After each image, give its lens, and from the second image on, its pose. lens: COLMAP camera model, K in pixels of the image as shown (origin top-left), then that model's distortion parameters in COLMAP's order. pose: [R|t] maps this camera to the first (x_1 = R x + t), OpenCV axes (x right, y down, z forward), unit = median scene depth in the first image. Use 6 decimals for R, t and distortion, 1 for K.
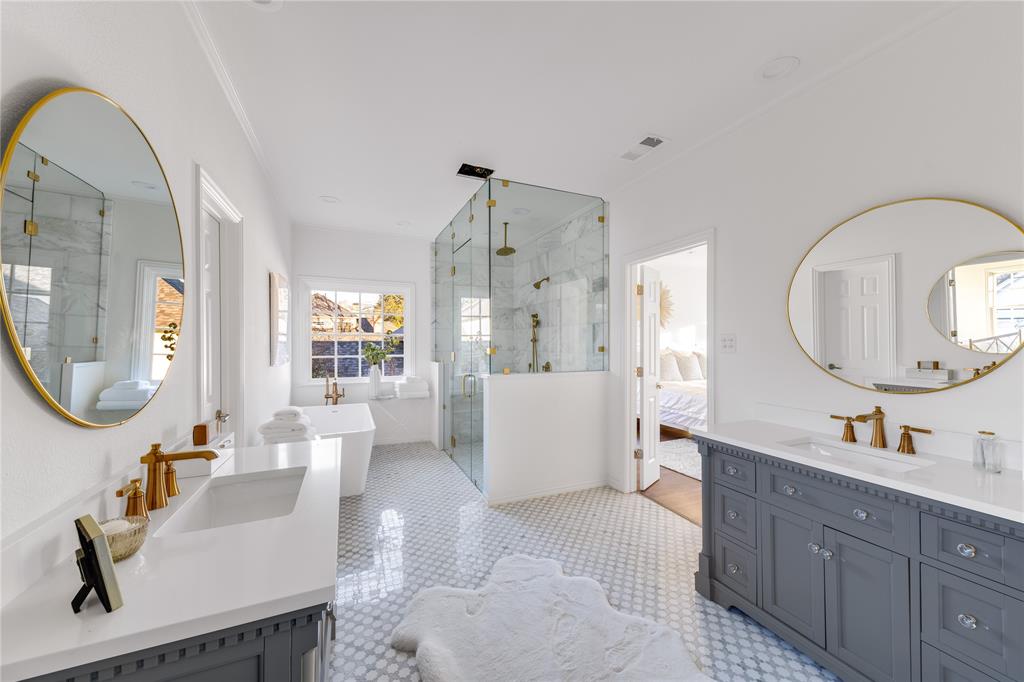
lens RADIAL K [[383.7, 0, 517.6], [0, 383.7, 340.8], [0, 0, 1]] dist [0.001199, 0.000018]
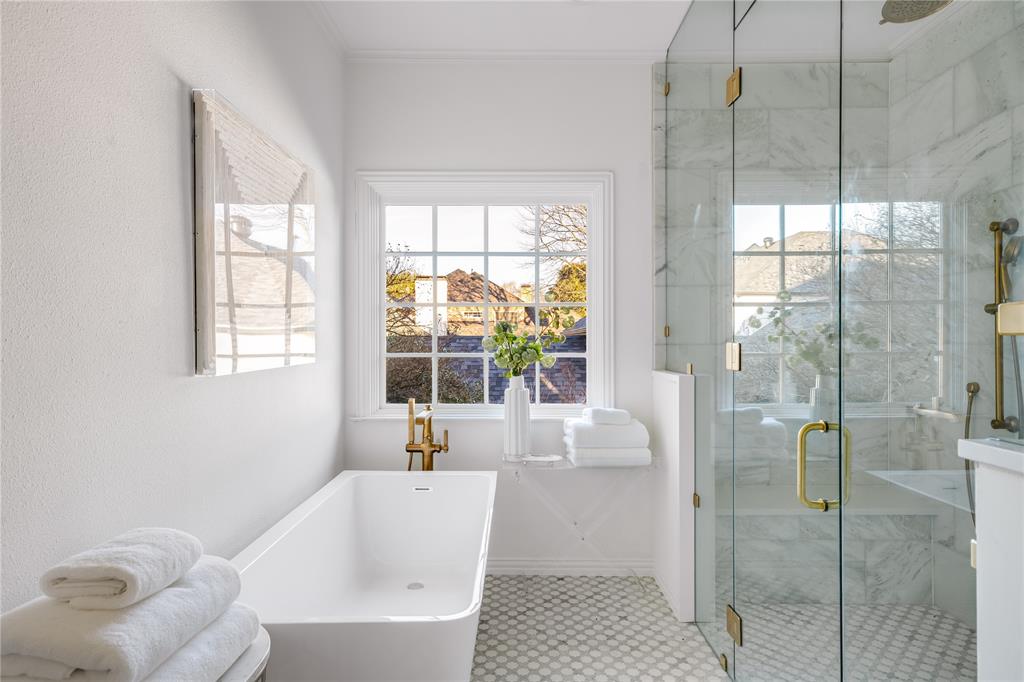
lens RADIAL K [[578.9, 0, 514.5], [0, 578.9, 342.9], [0, 0, 1]] dist [0.002911, 0.000270]
pose [[0.913629, 0.001244, -0.406547, -0.125172], [0.002412, 0.999961, 0.008480, 0.021704], [0.406541, -0.008729, 0.913591, 0.438692]]
